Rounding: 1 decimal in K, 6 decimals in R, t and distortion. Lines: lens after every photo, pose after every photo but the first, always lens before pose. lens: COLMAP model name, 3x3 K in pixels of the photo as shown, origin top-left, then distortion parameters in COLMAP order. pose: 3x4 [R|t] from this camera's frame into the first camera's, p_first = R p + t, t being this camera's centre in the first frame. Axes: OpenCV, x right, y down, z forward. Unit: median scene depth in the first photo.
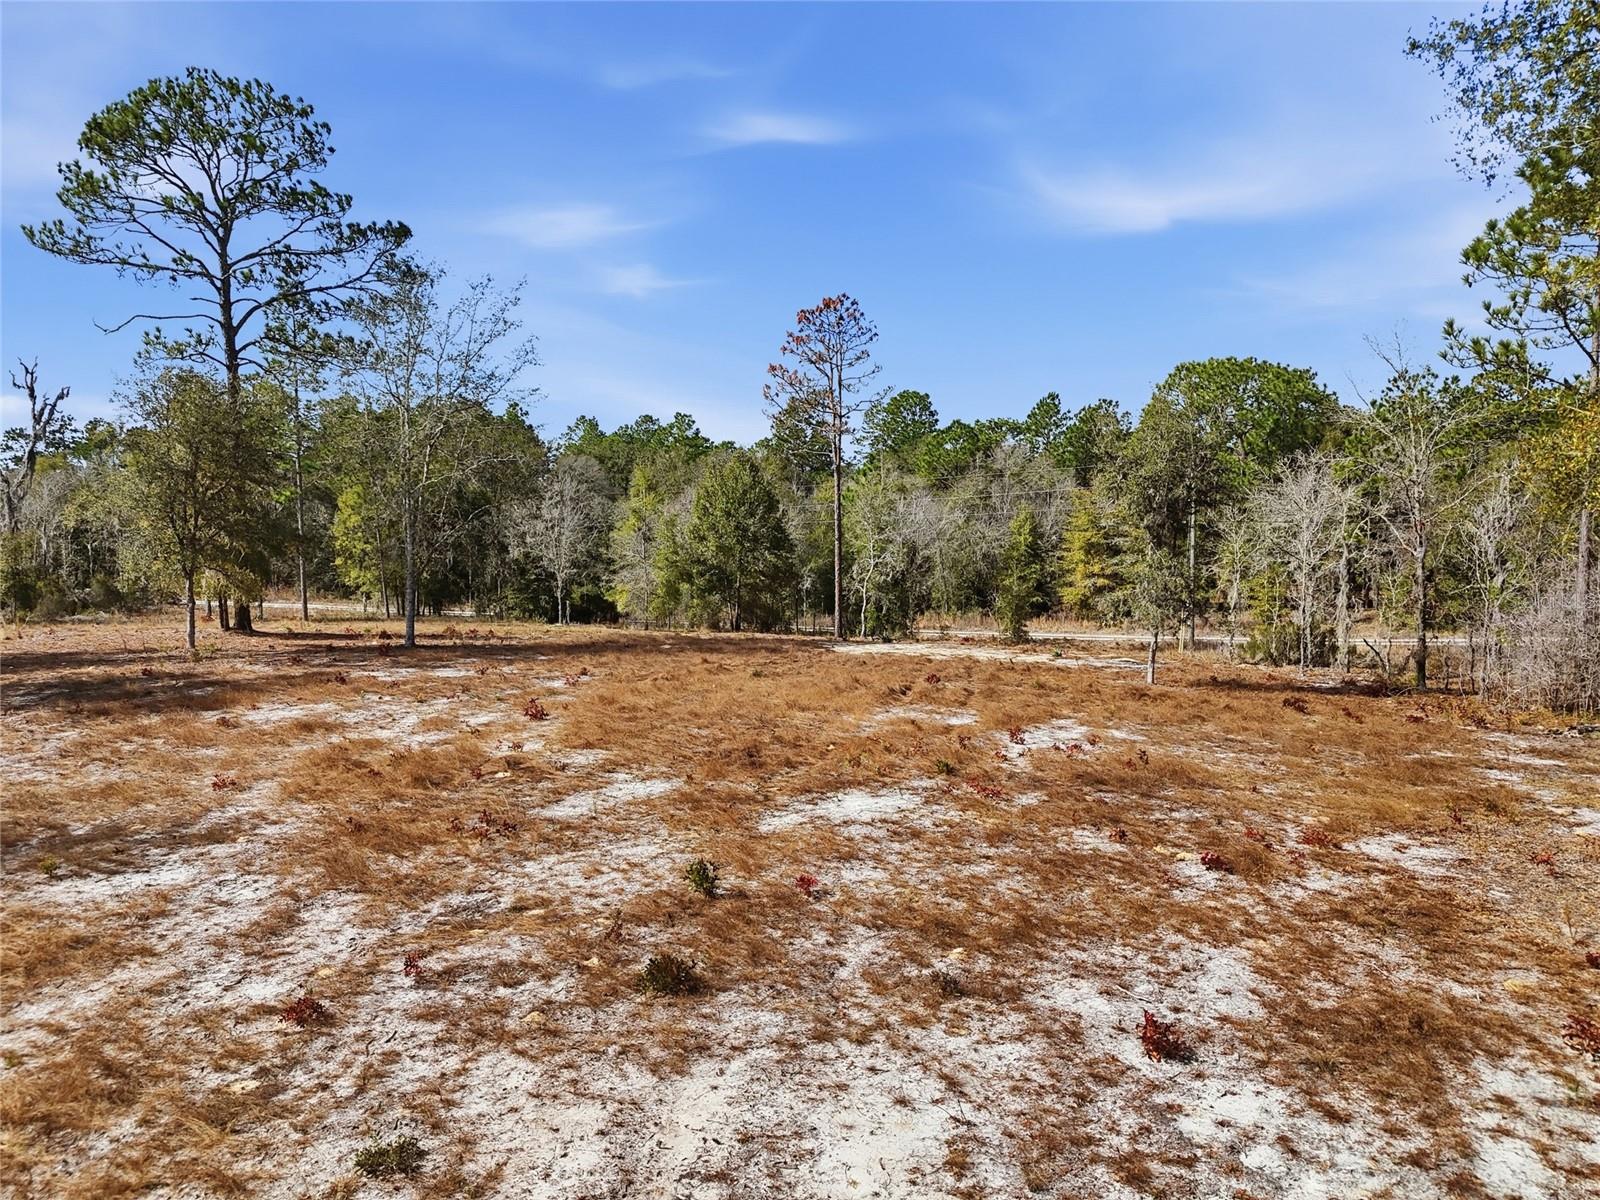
lens RADIAL K [[1134.3, 0, 800.0], [0, 1134.3, 600.0], [0, 0, 1]] dist [0.067032, -0.065853]
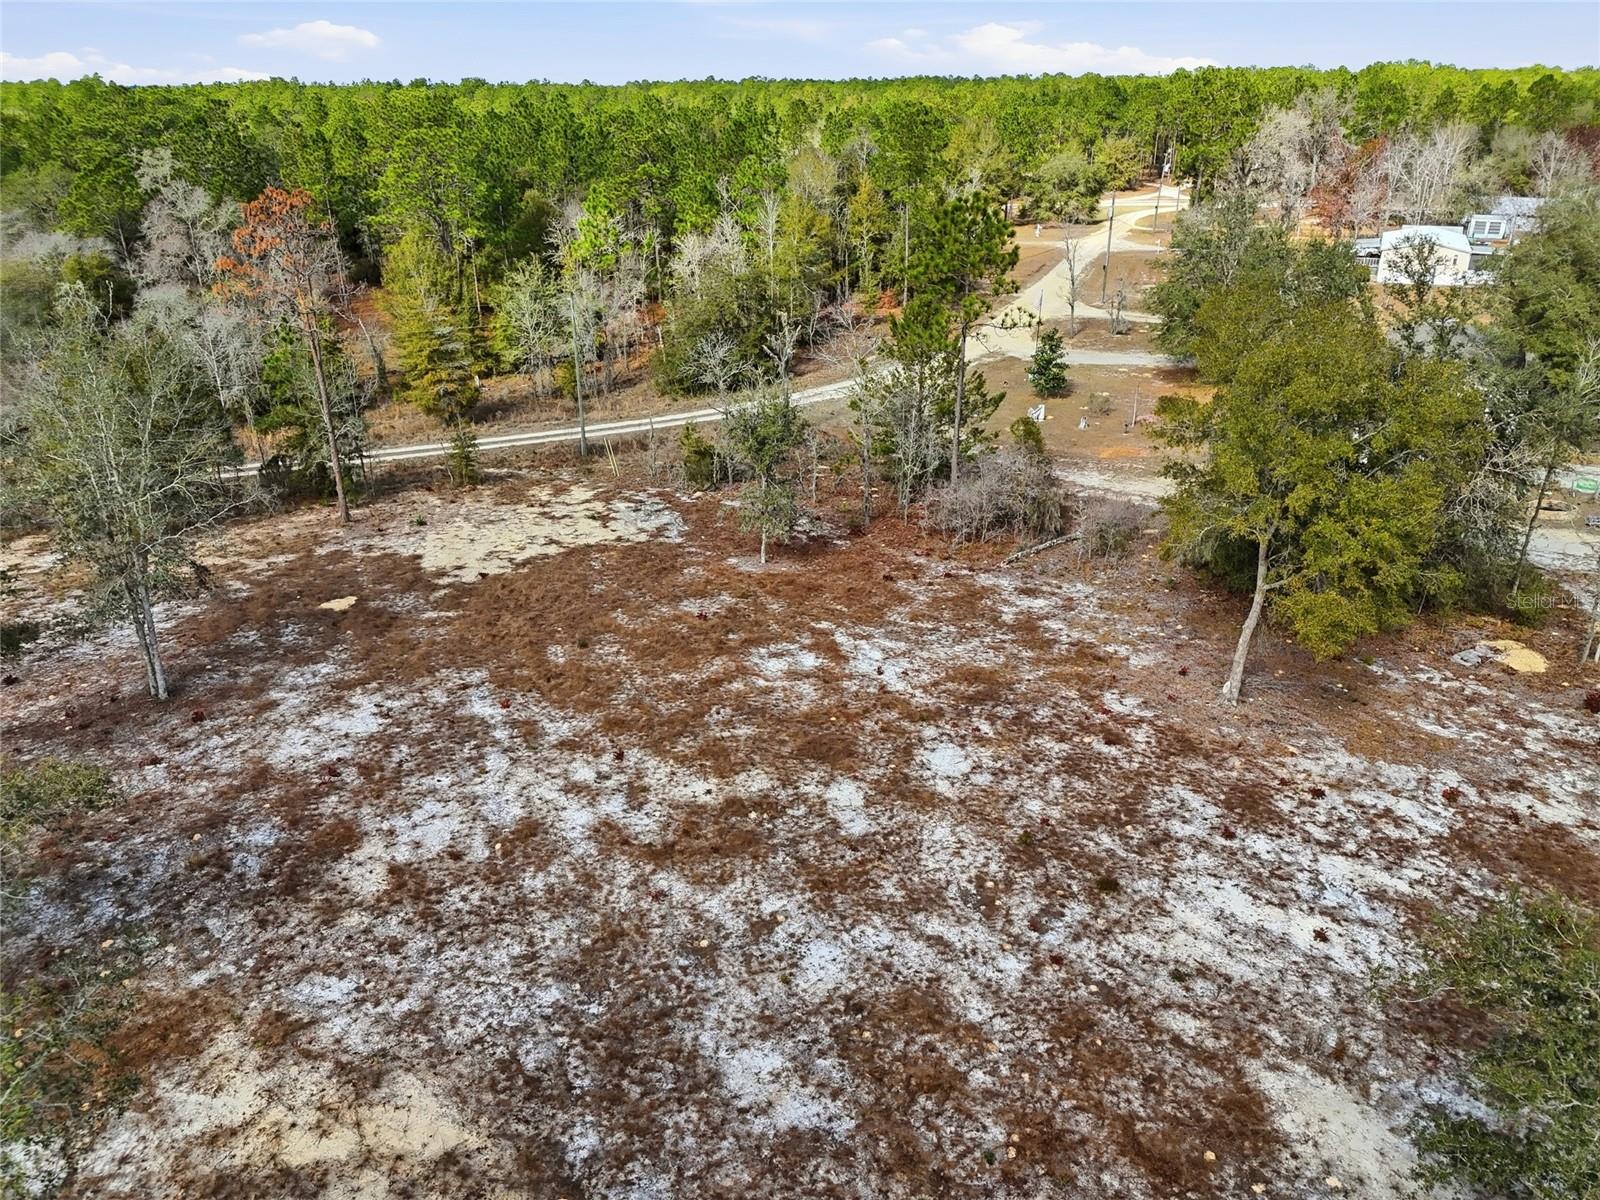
lens RADIAL K [[1134.3, 0, 800.0], [0, 1134.3, 600.0], [0, 0, 1]] dist [0.067032, -0.065853]
pose [[0.696105, -0.272758, 0.664108, -2.340152], [0.065680, 0.945335, 0.319418, -1.261698], [-0.714929, -0.178730, 0.675968, -0.156050]]
